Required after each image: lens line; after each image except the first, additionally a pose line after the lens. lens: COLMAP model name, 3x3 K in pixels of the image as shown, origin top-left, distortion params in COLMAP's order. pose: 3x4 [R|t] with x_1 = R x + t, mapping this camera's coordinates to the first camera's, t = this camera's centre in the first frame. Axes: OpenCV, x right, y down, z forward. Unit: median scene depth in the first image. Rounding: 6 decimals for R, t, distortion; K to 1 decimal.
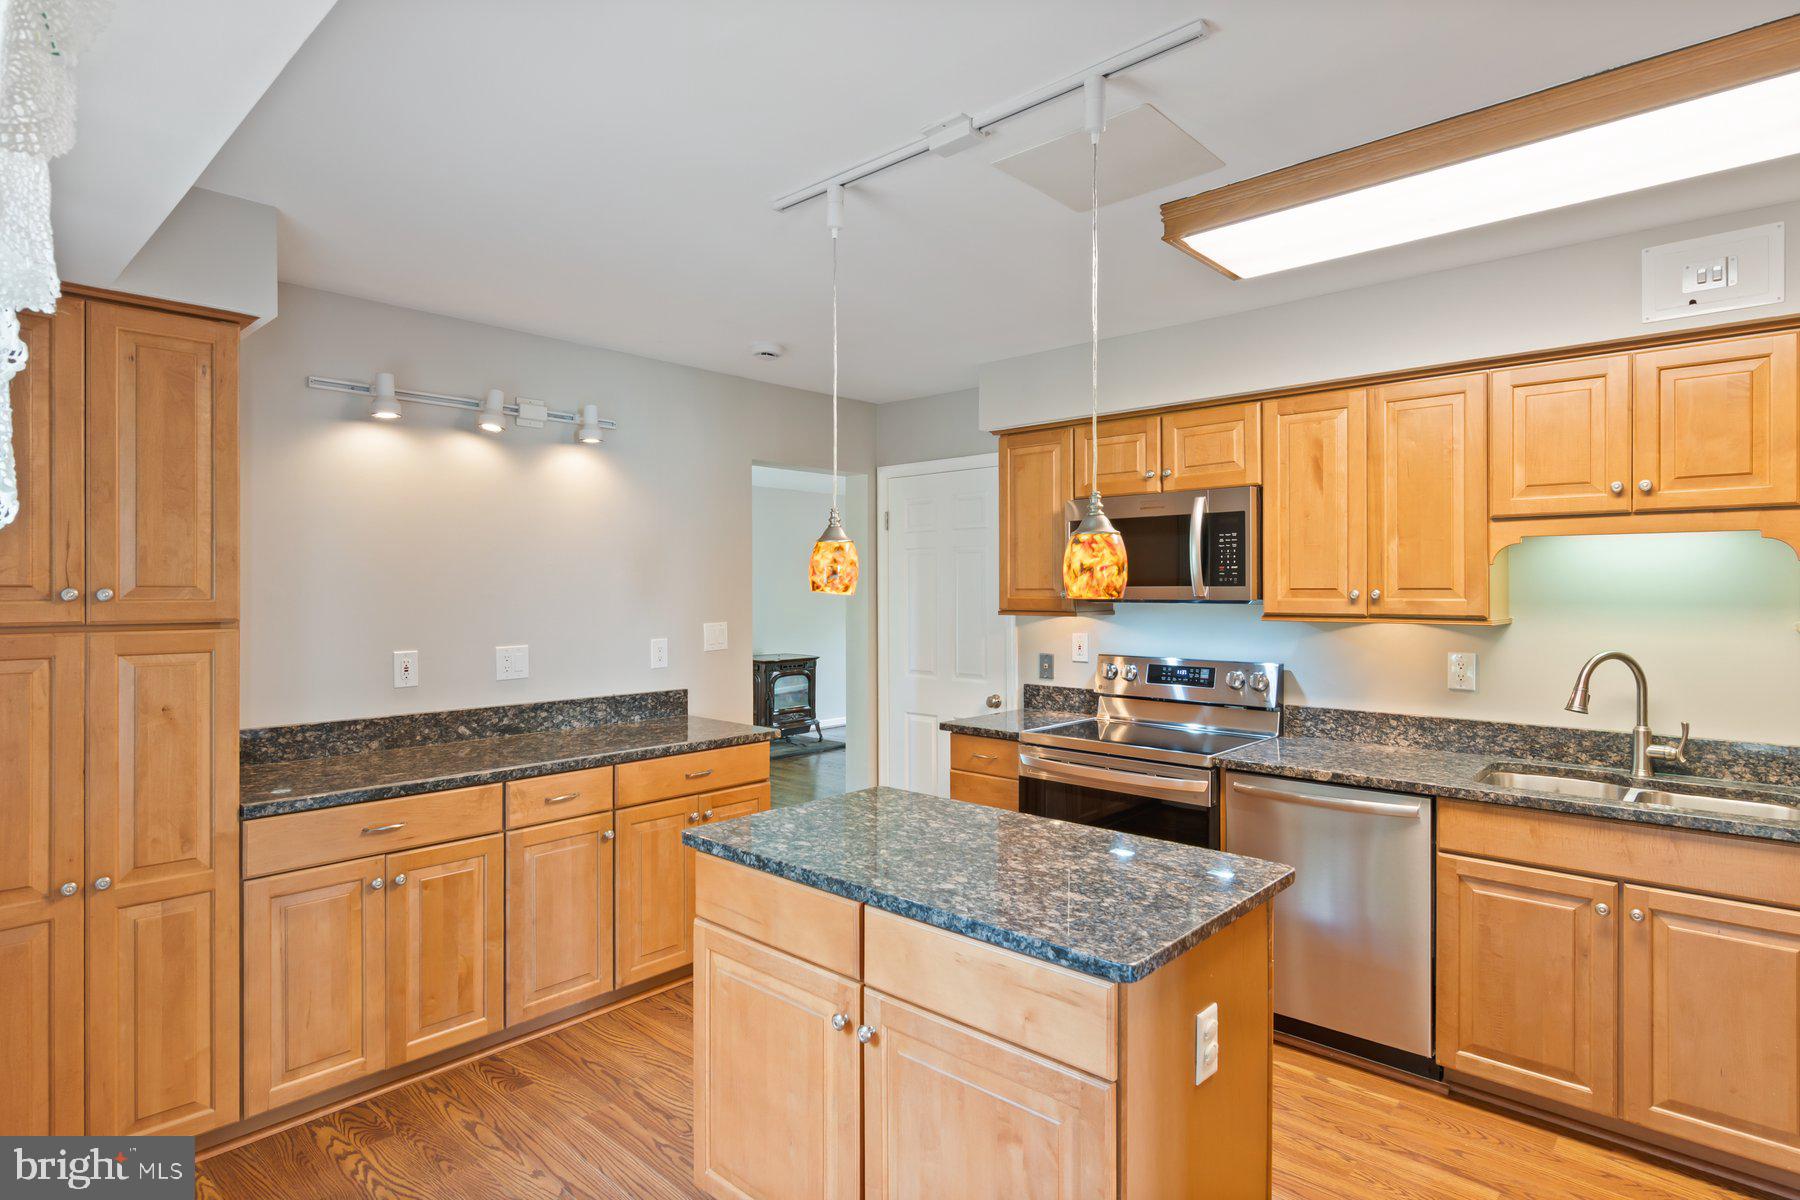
lens RADIAL K [[939.8, 0, 878.0], [0, 939.8, 595.4], [0, 0, 1]] dist [-0.000094, 0.002162]
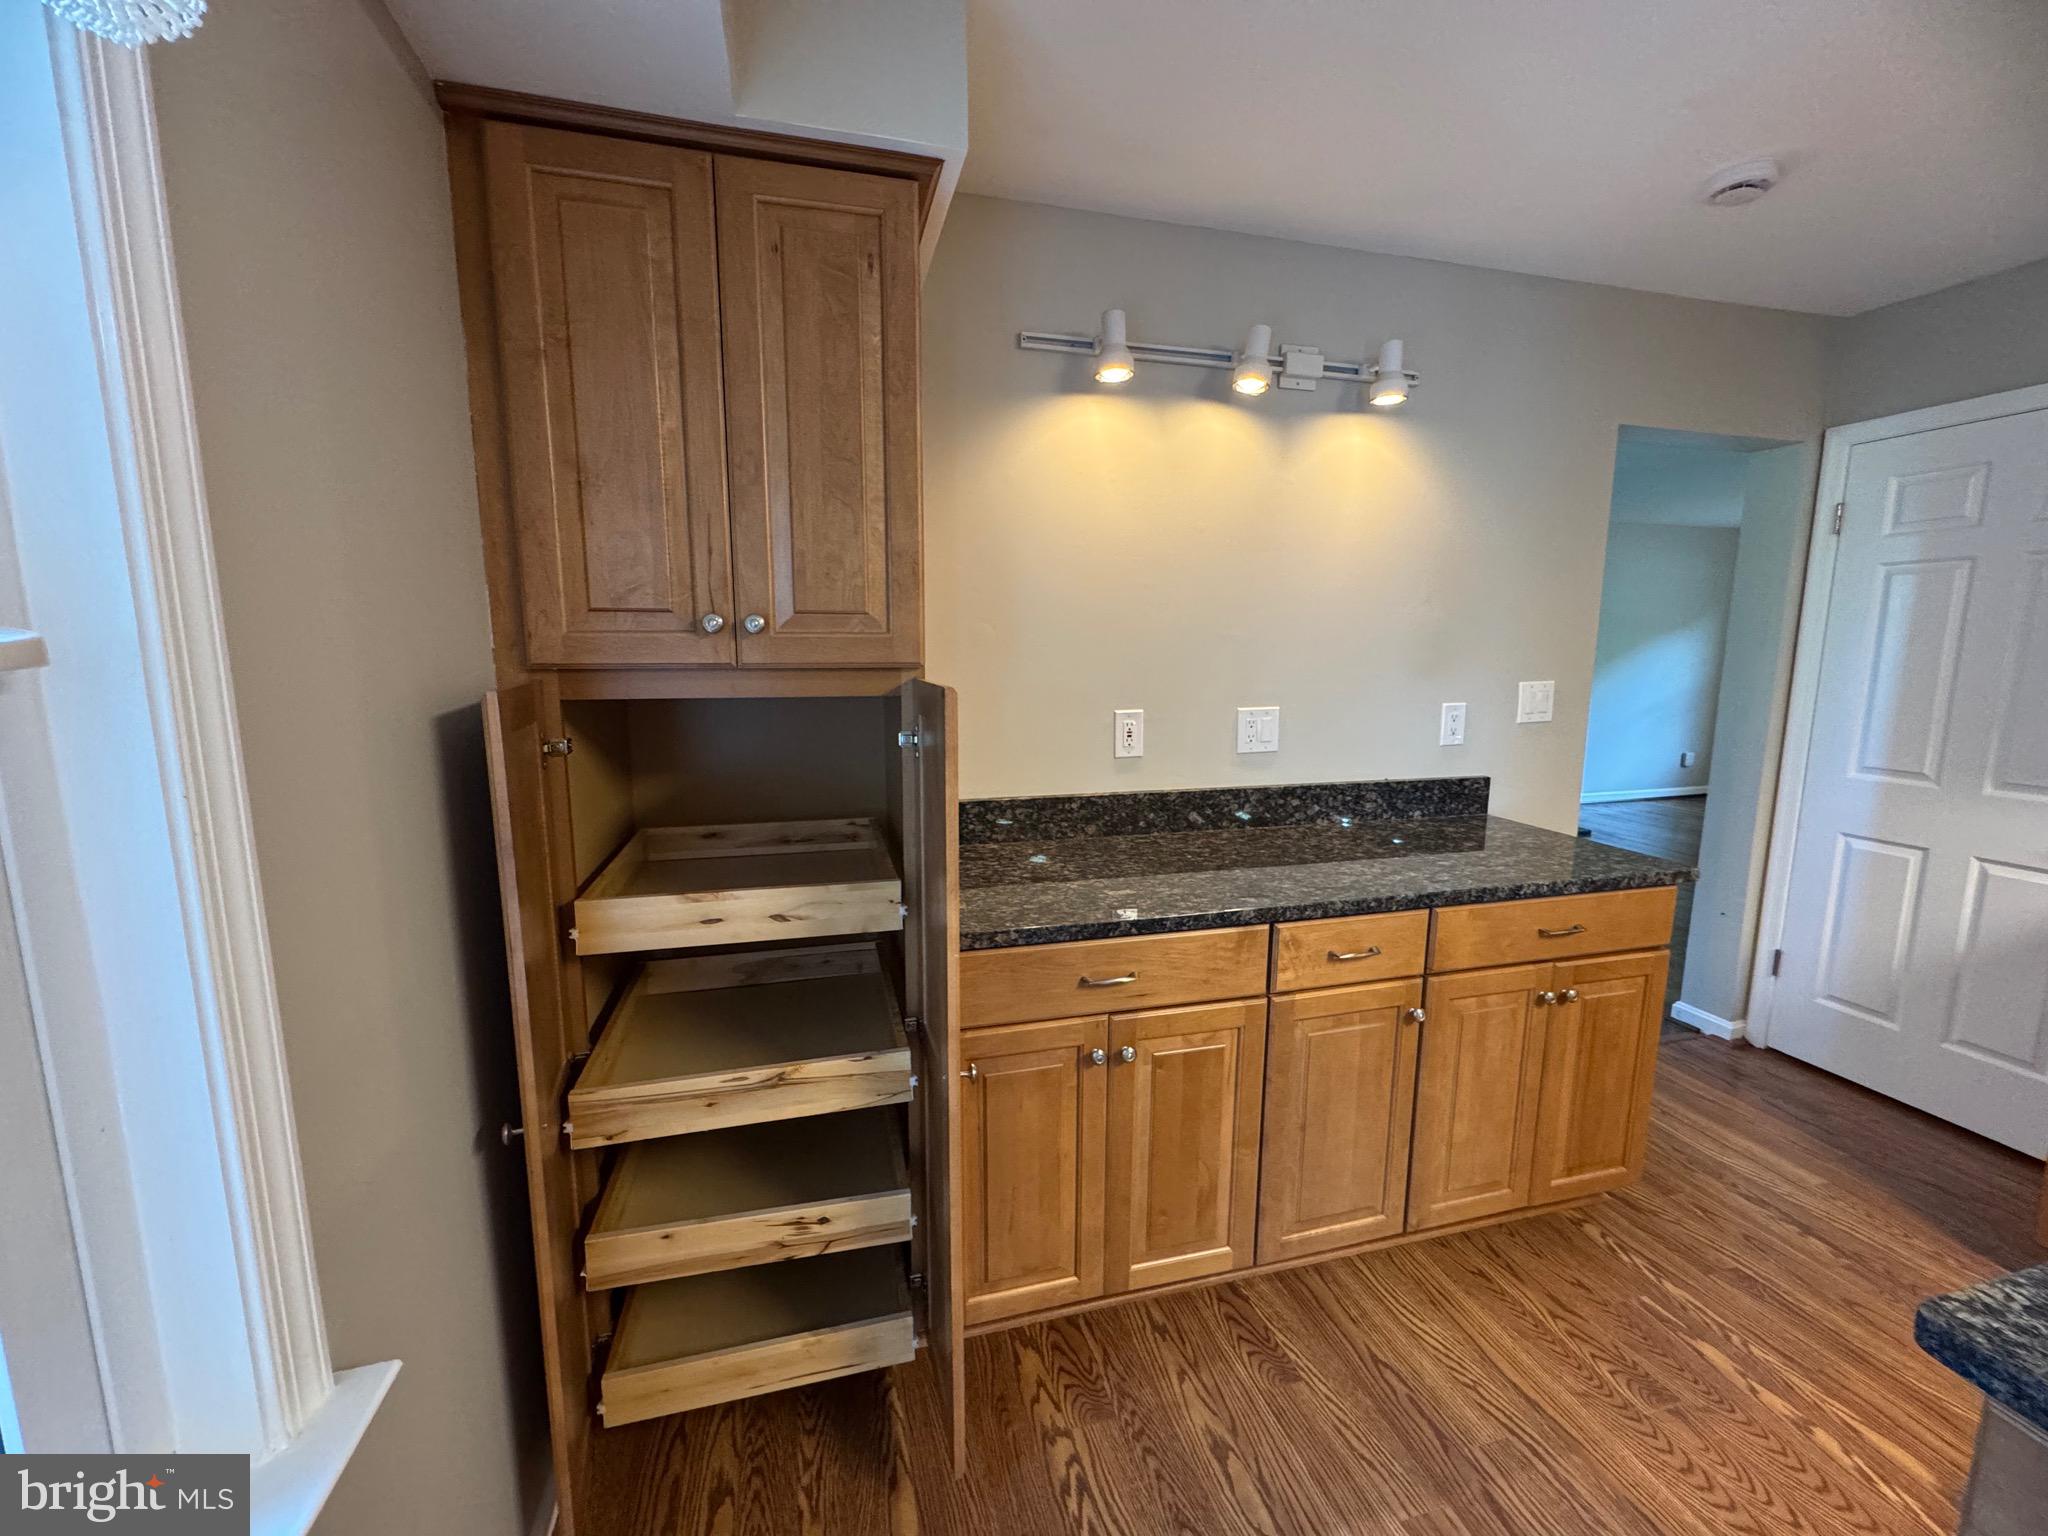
lens RADIAL K [[817.5, 0, 1024.0], [0, 817.5, 768.0], [0, 0, 1]] dist [-0.014226, 0.000053]
pose [[0.849104, 0.080064, -0.522122, -0.263381], [-0.004730, 0.989559, 0.144049, 0.012624], [0.528204, -0.119842, 0.840618, 0.459336]]
